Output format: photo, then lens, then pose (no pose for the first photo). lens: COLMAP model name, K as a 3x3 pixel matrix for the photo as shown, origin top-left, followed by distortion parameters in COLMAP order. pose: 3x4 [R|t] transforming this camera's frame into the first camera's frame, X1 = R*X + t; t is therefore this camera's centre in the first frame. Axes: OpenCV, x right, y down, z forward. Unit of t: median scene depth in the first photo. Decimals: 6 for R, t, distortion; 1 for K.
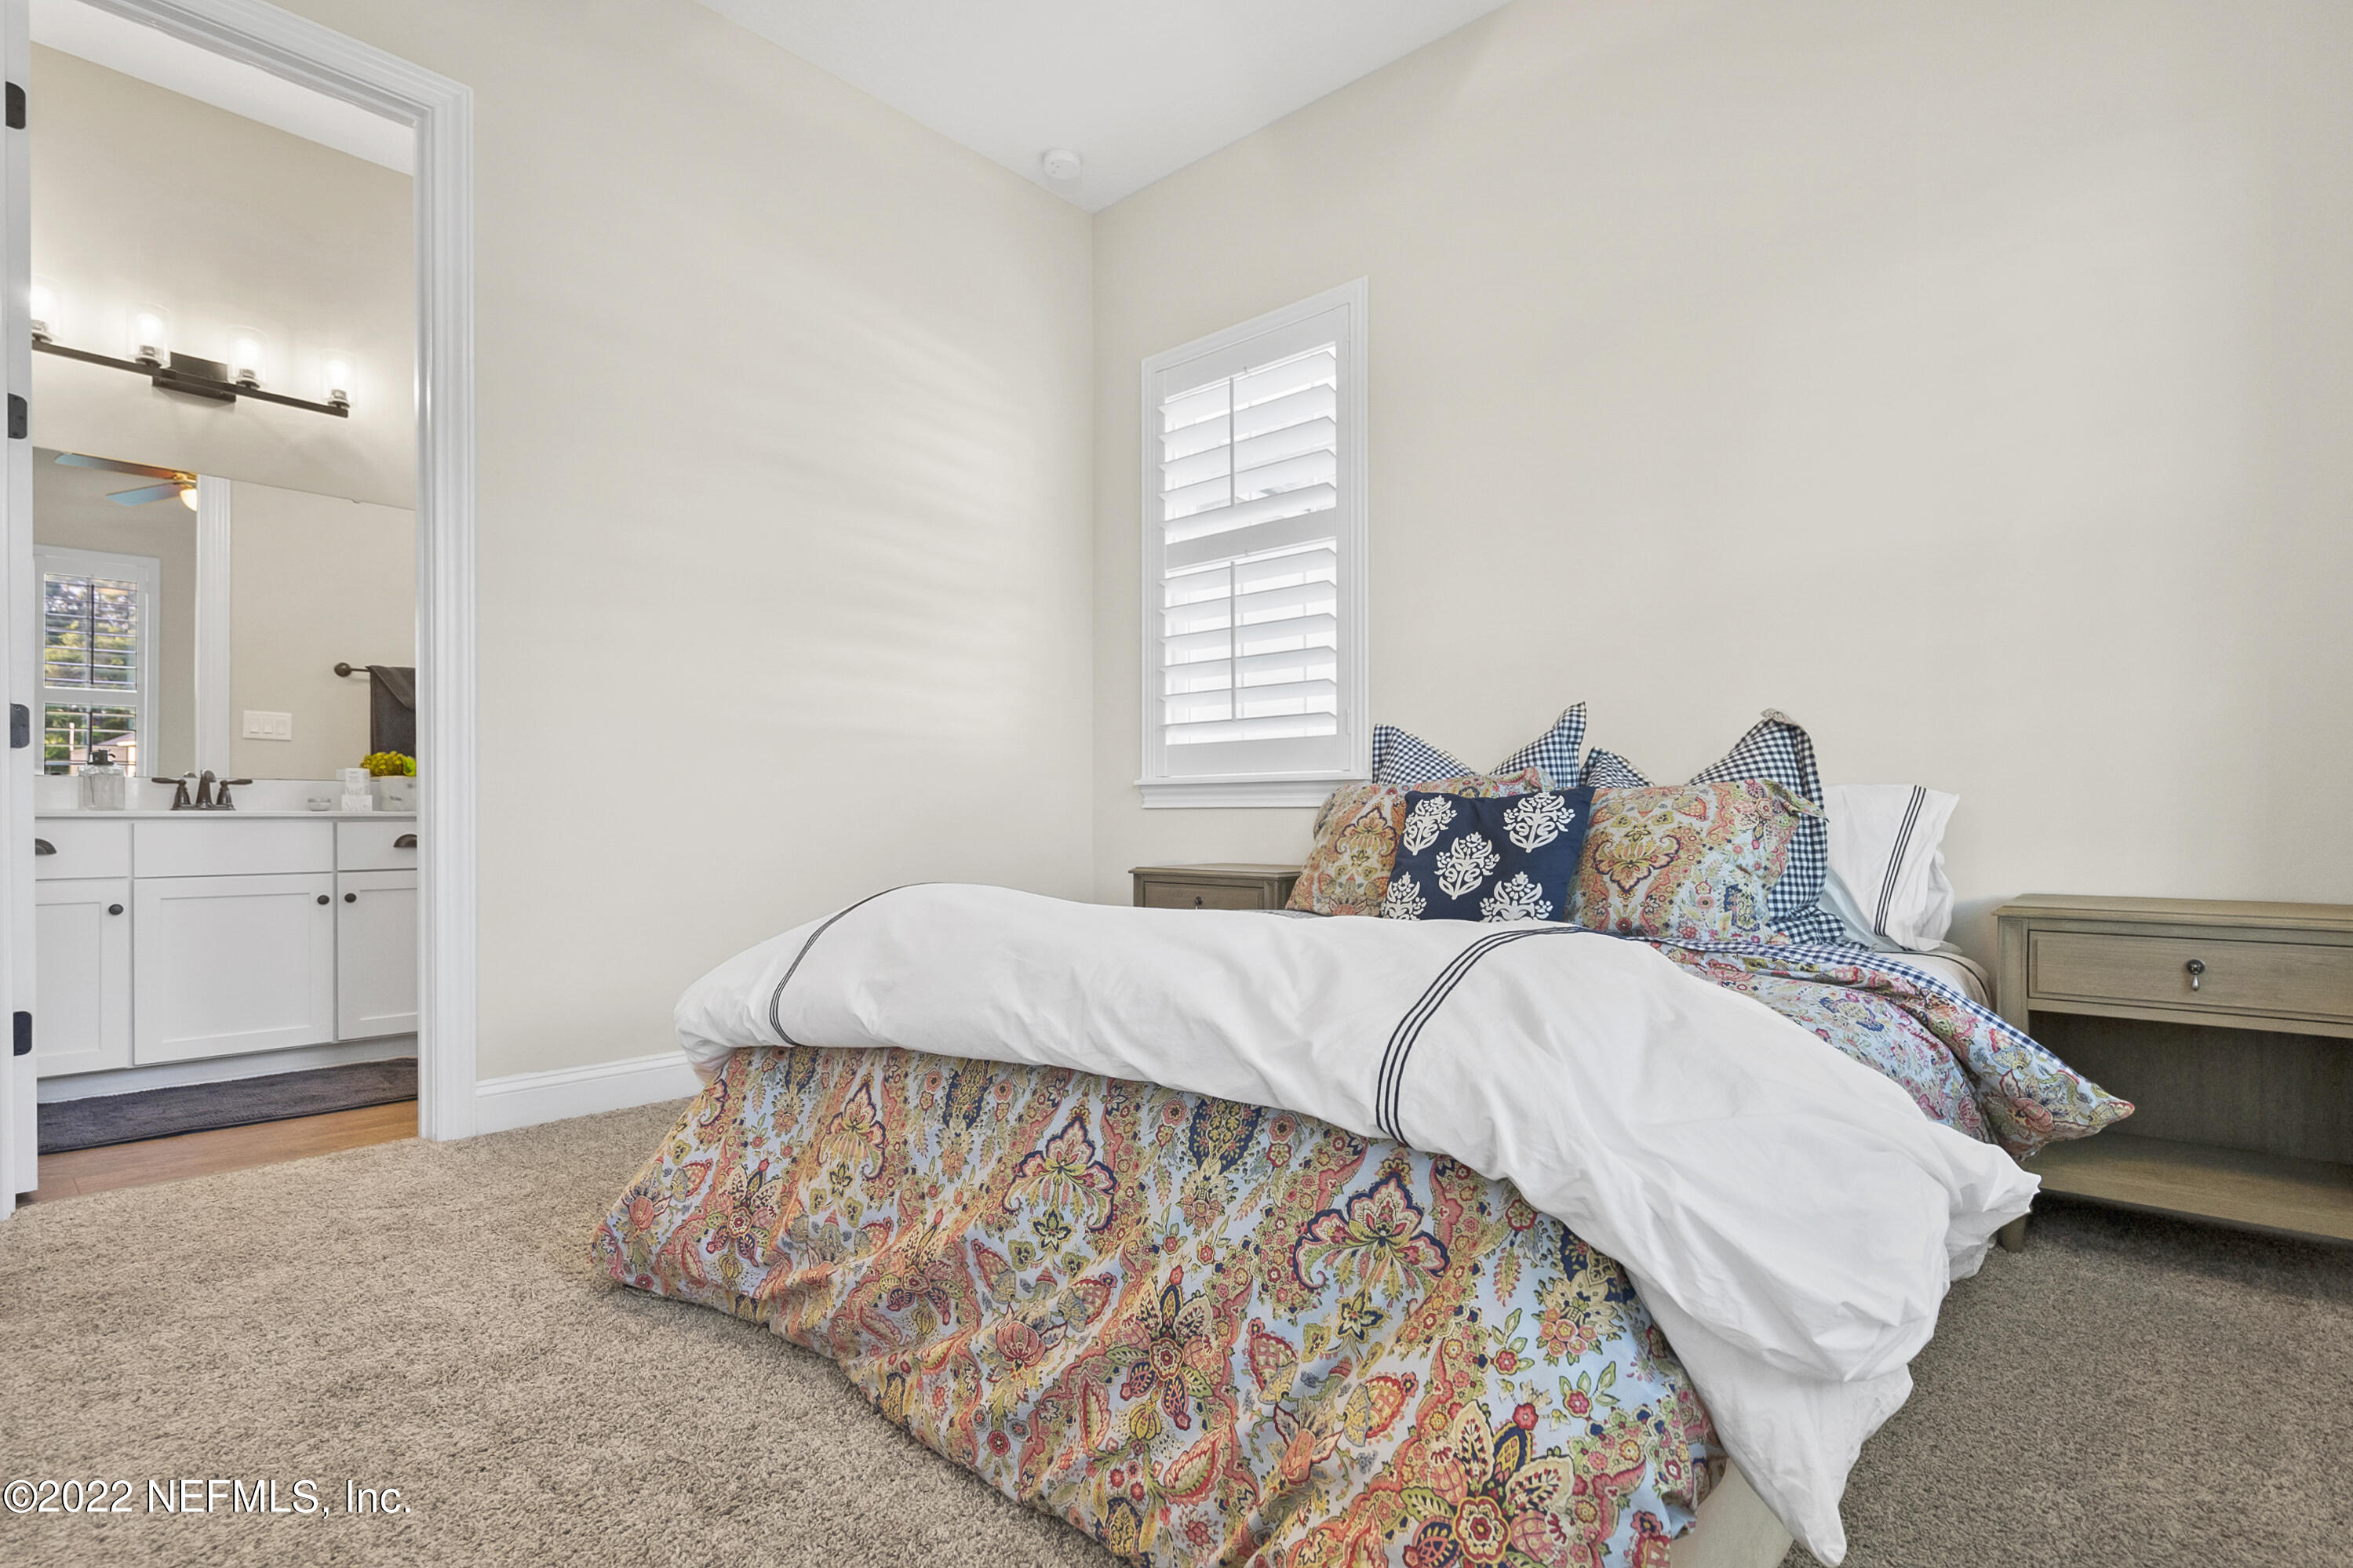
lens RADIAL K [[1119.5, 0, 1179.4], [0, 1119.5, 774.5], [0, 0, 1]] dist [-0.004007, -0.000365]
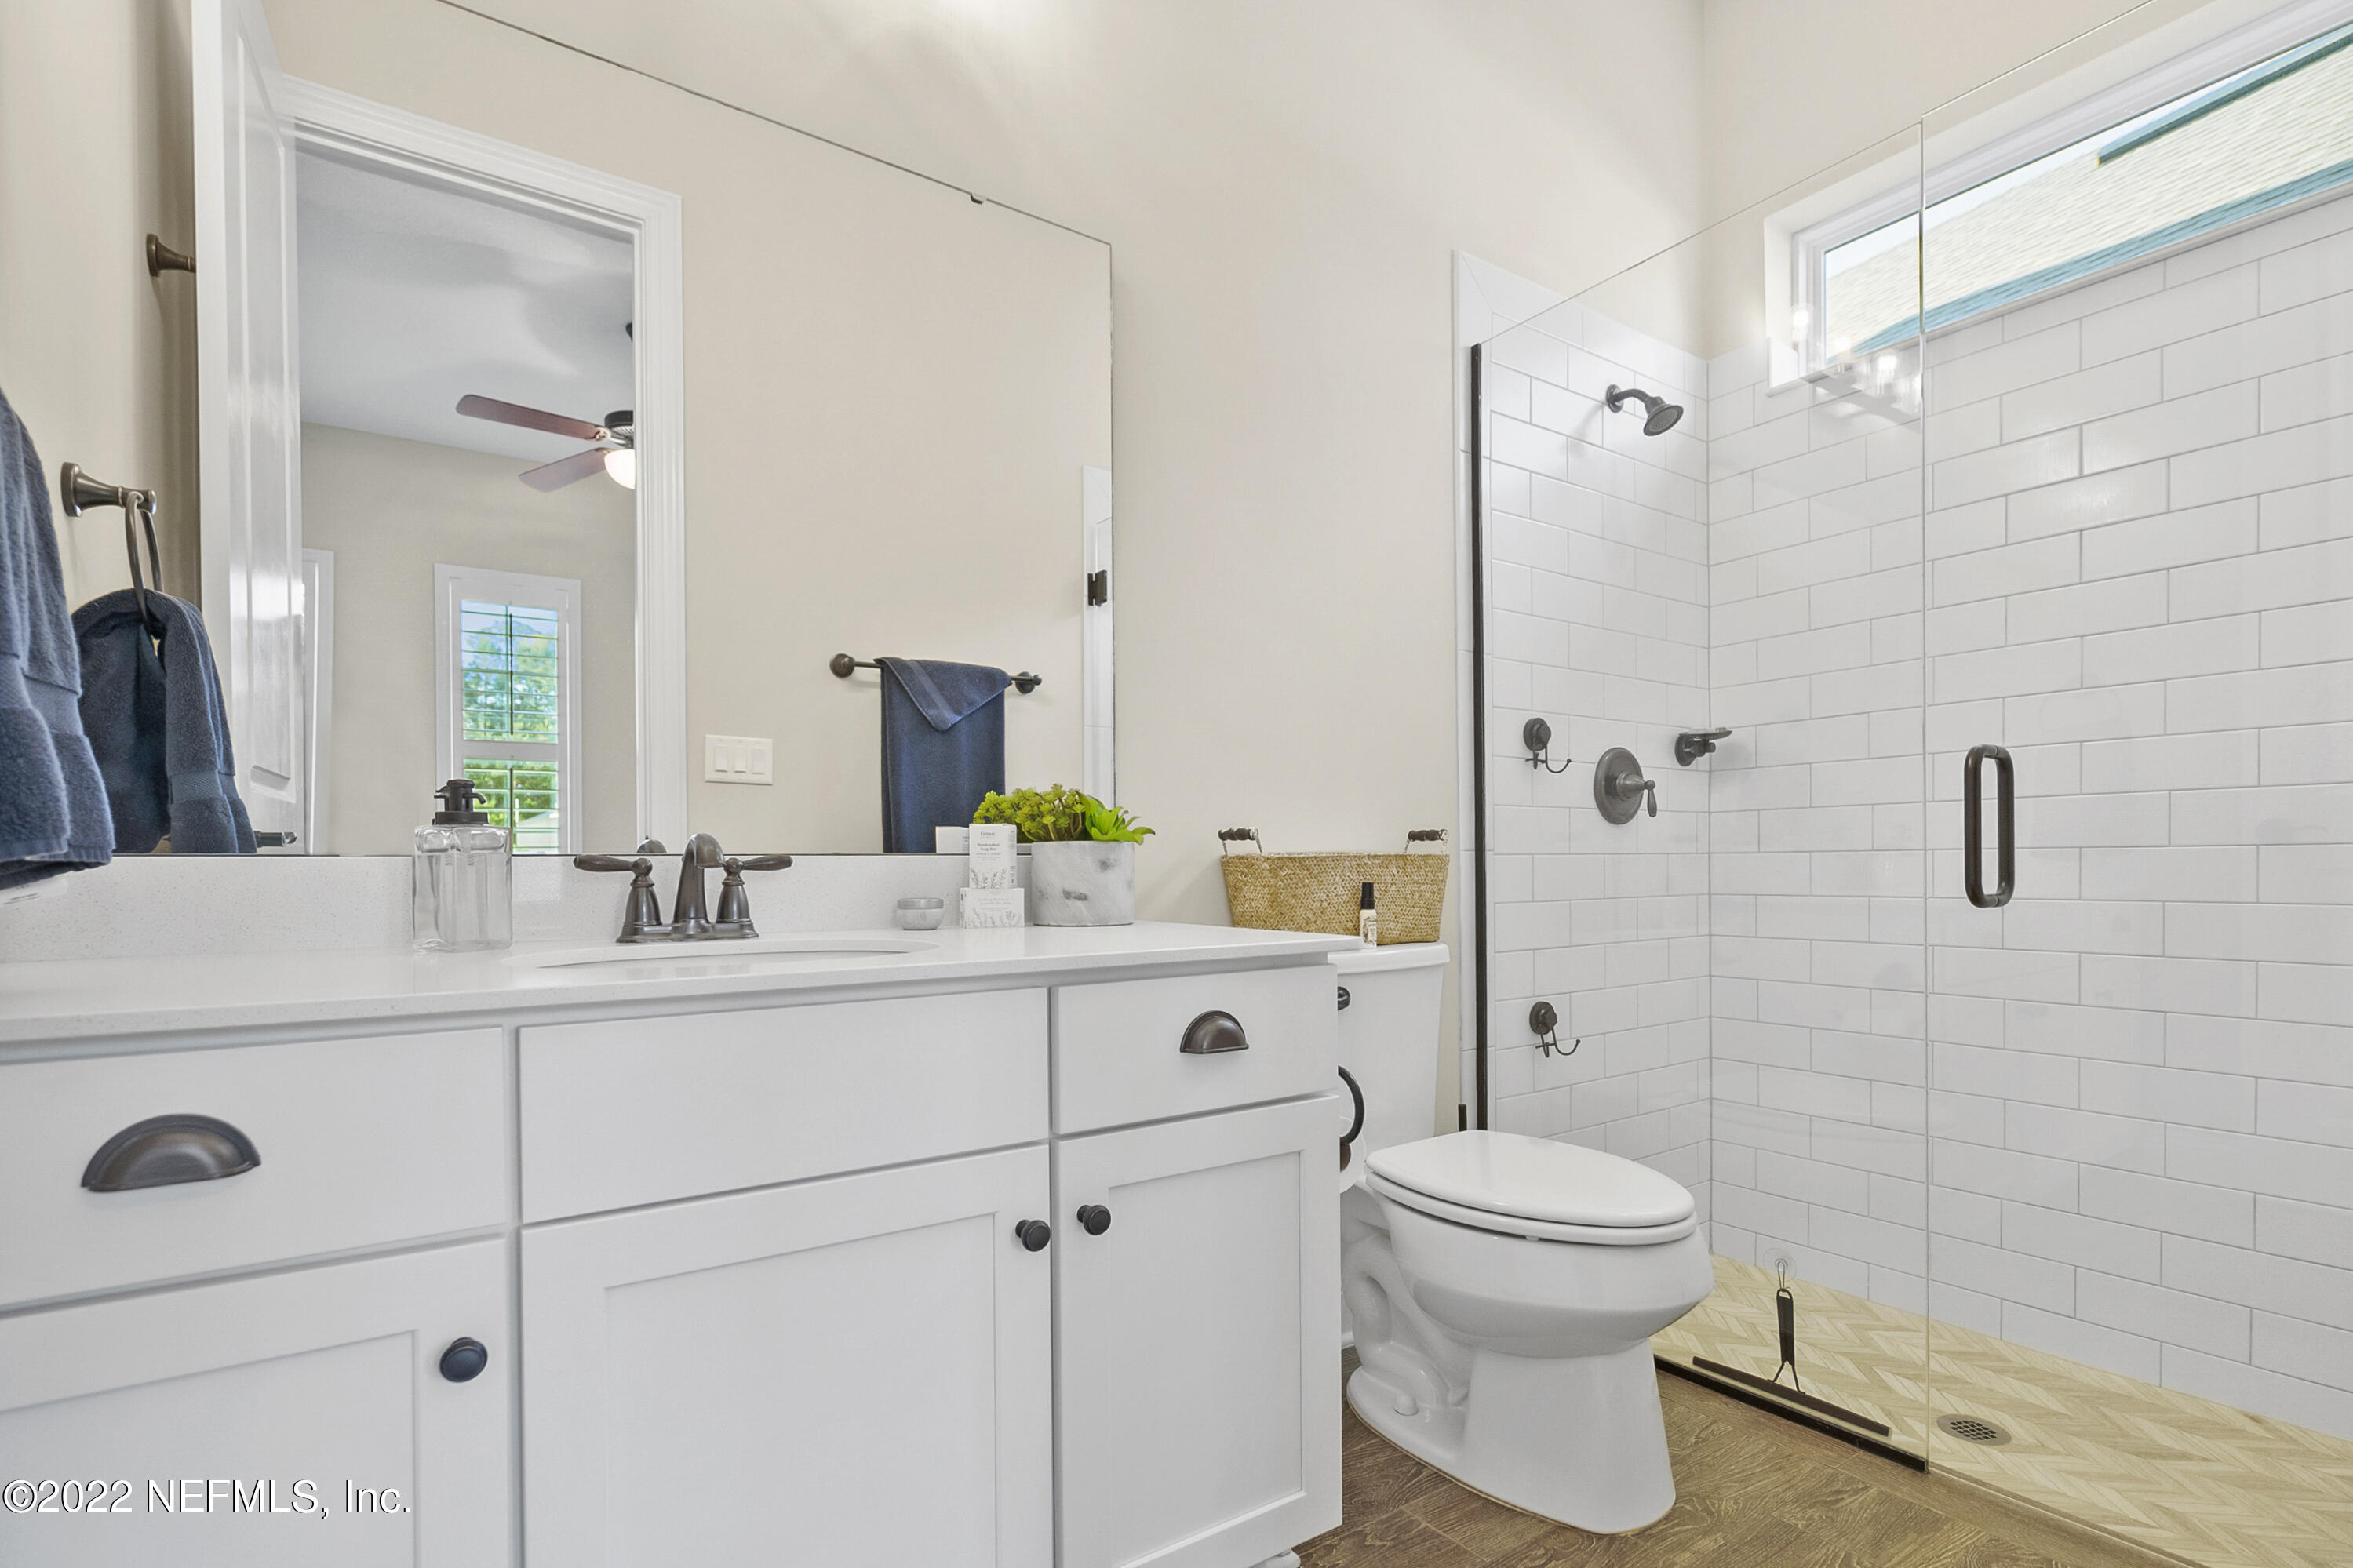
lens RADIAL K [[1119.5, 0, 1179.4], [0, 1119.5, 774.5], [0, 0, 1]] dist [-0.004007, -0.000365]
pose [[0.970388, -0.031310, -0.239515, -0.612361], [0.019118, 0.998408, -0.053060, -0.000779], [0.240795, 0.046910, 0.969442, 0.660401]]
